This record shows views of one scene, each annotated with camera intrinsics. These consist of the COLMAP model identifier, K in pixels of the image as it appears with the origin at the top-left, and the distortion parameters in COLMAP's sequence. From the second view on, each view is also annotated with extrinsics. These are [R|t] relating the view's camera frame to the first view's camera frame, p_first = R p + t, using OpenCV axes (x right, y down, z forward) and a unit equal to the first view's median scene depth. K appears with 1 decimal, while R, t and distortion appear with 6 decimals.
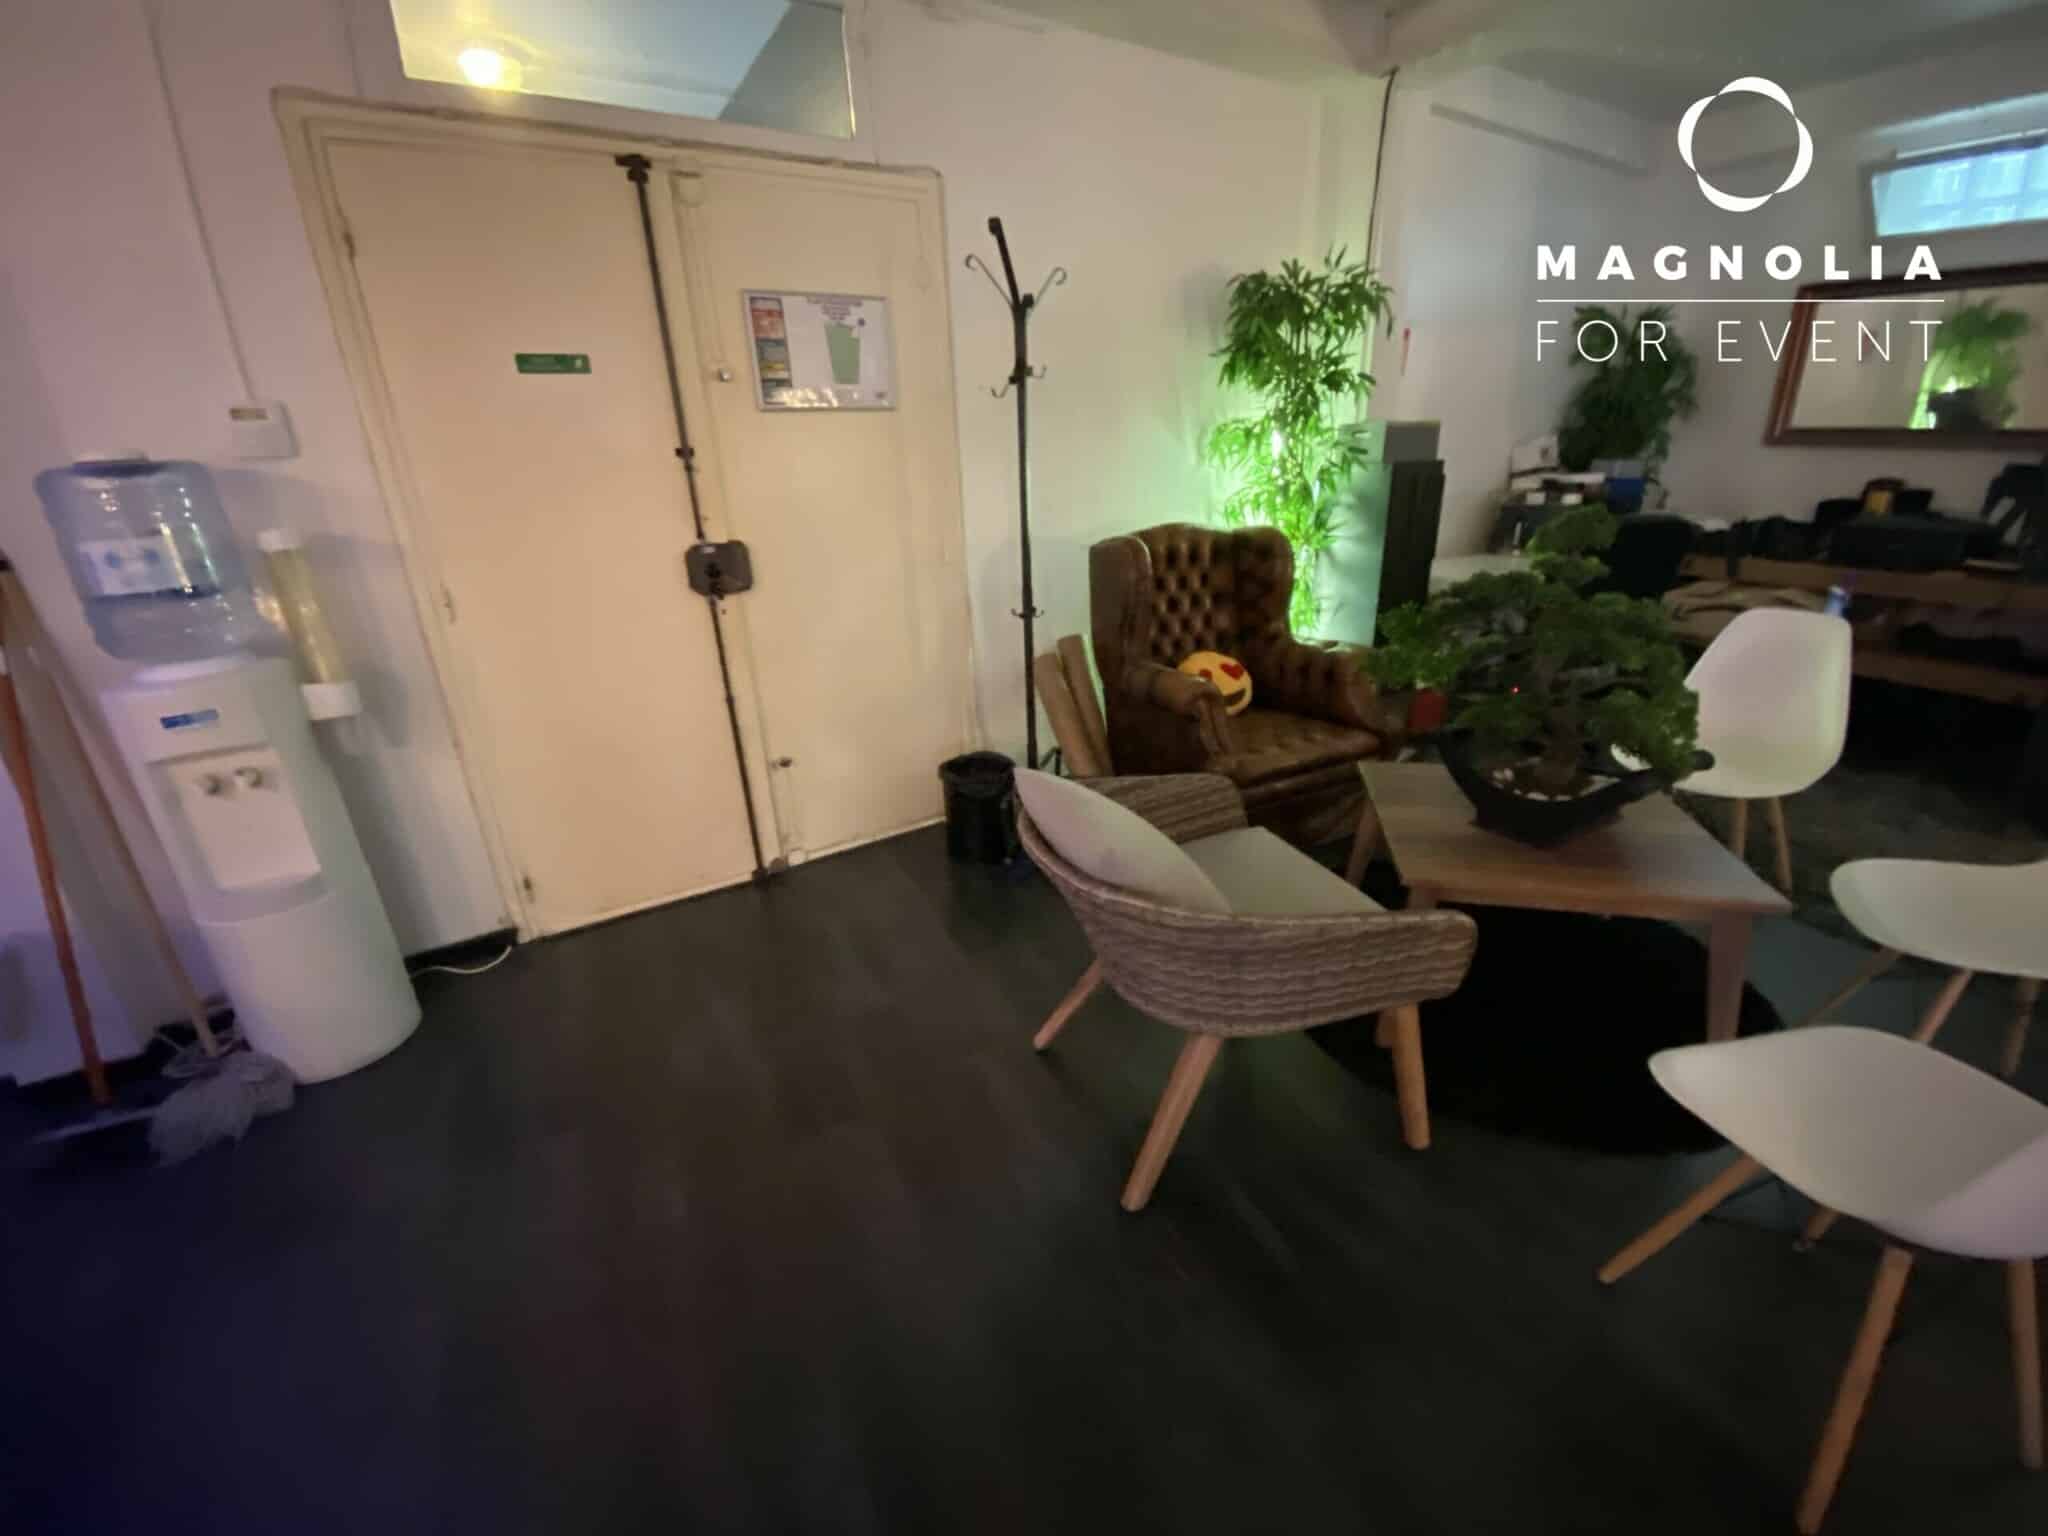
lens RADIAL K [[847.4, 0, 1021.6], [0, 847.4, 778.3], [0, 0, 1]] dist [0.021214, -0.014457]
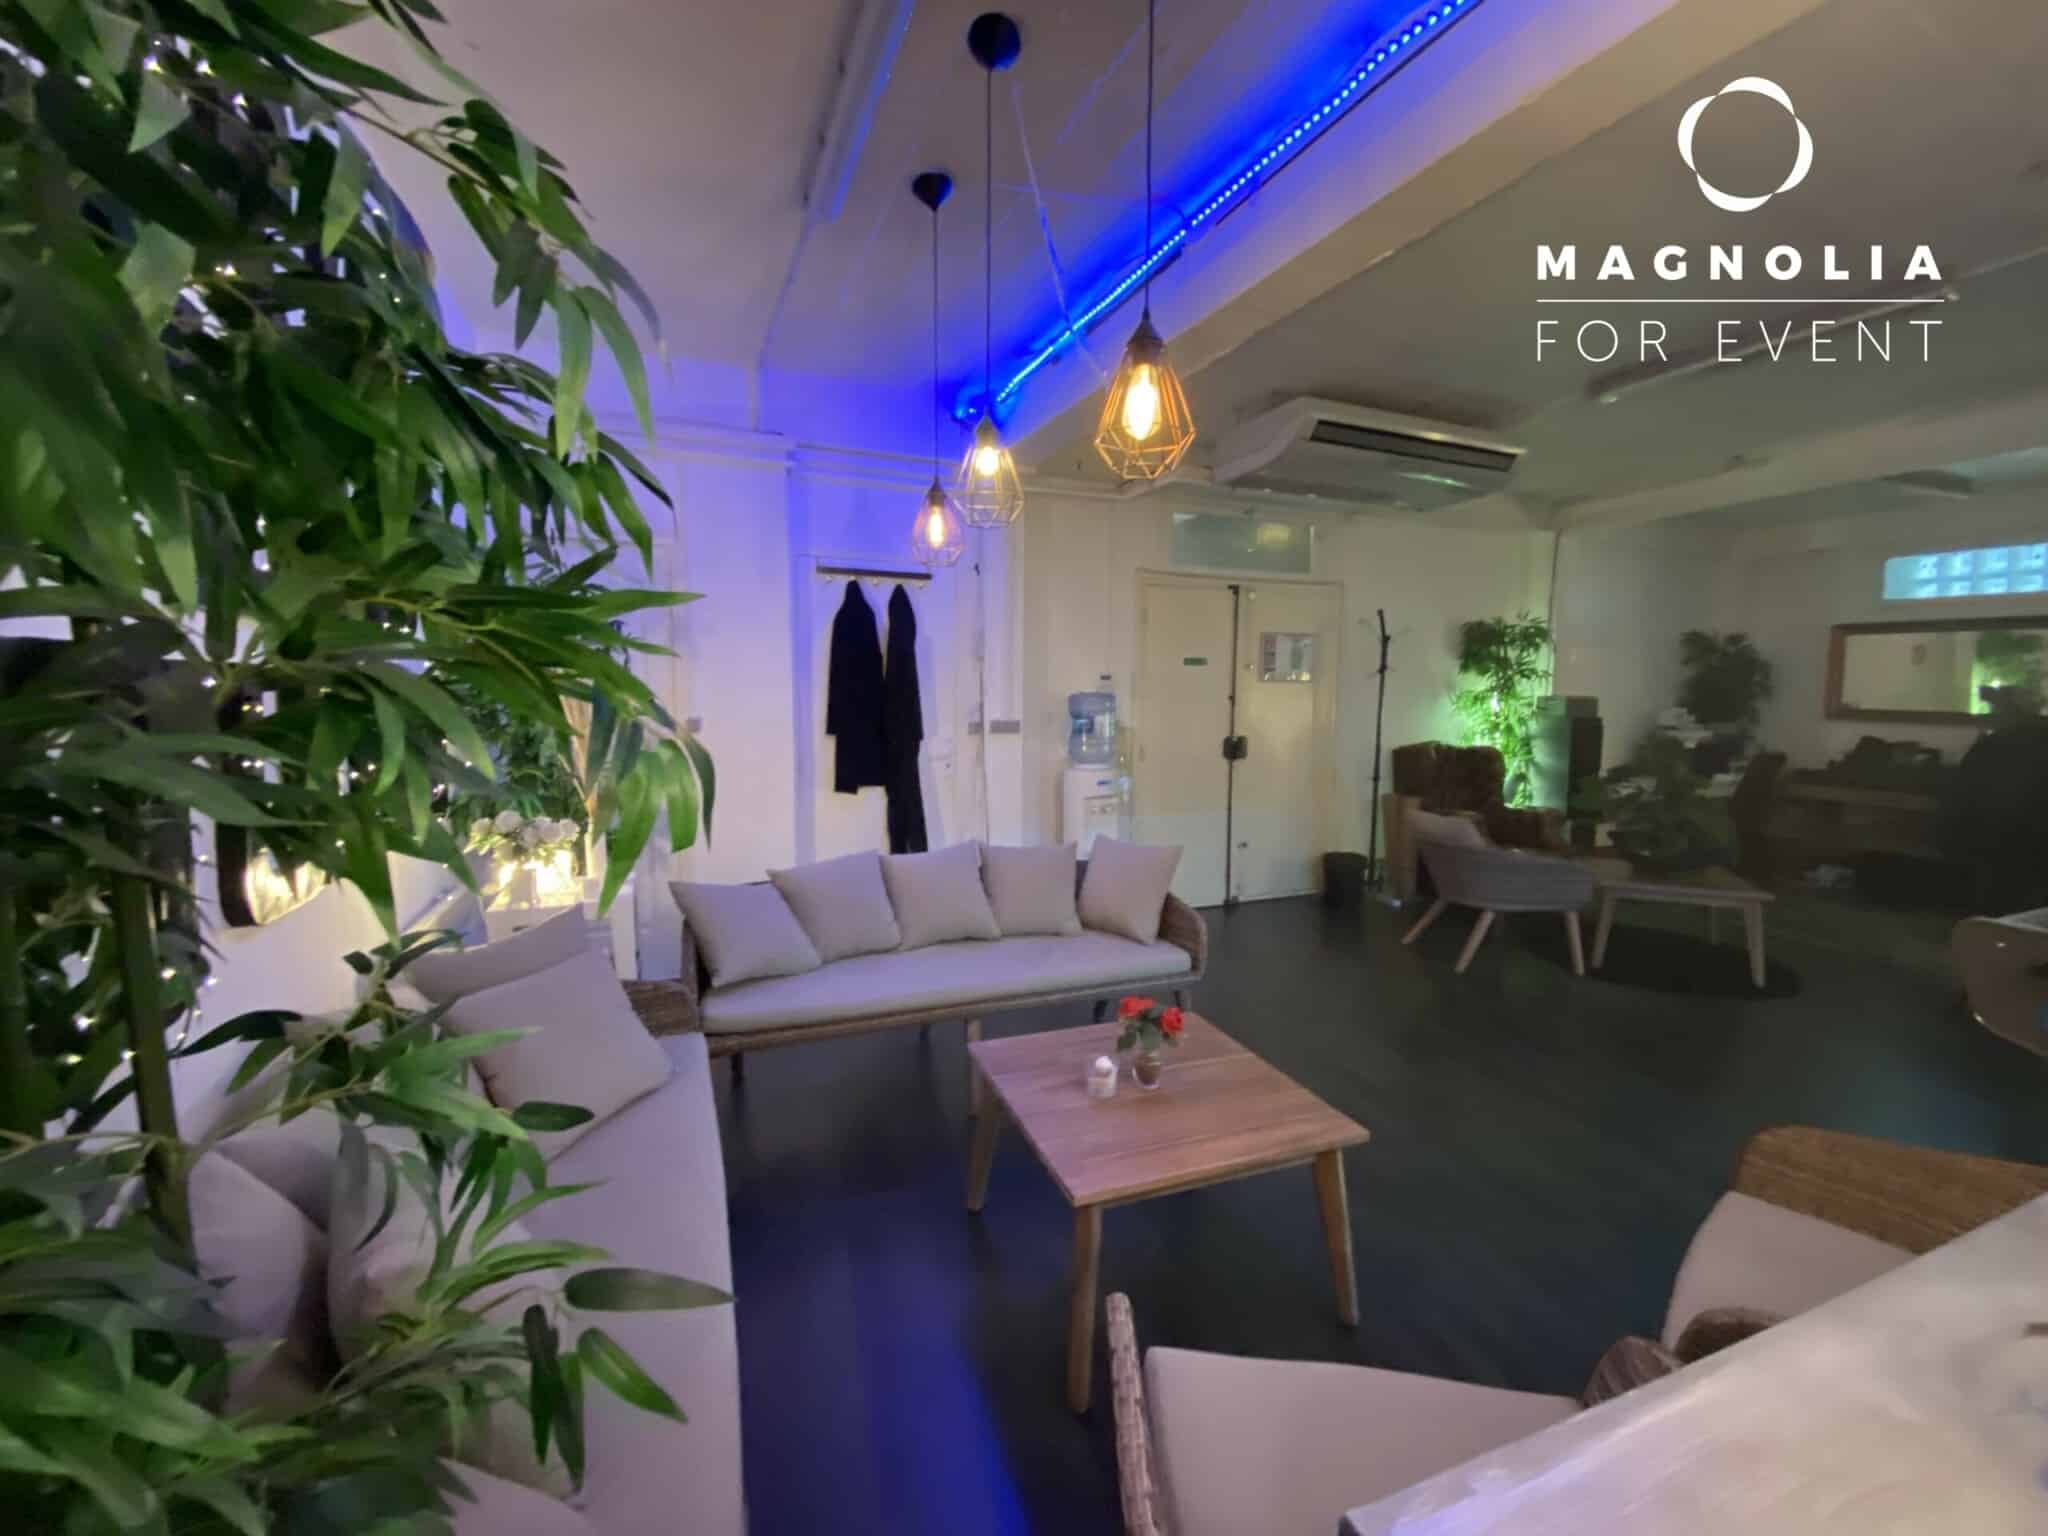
lens RADIAL K [[816.6, 0, 1029.5], [0, 816.6, 769.5], [0, 0, 1]] dist [0.000632, -0.012418]
pose [[0.986380, 0.053593, -0.155508, -0.476973], [-0.094173, 0.959144, -0.266785, 0.360712], [0.134857, 0.277796, 0.951127, -0.904526]]
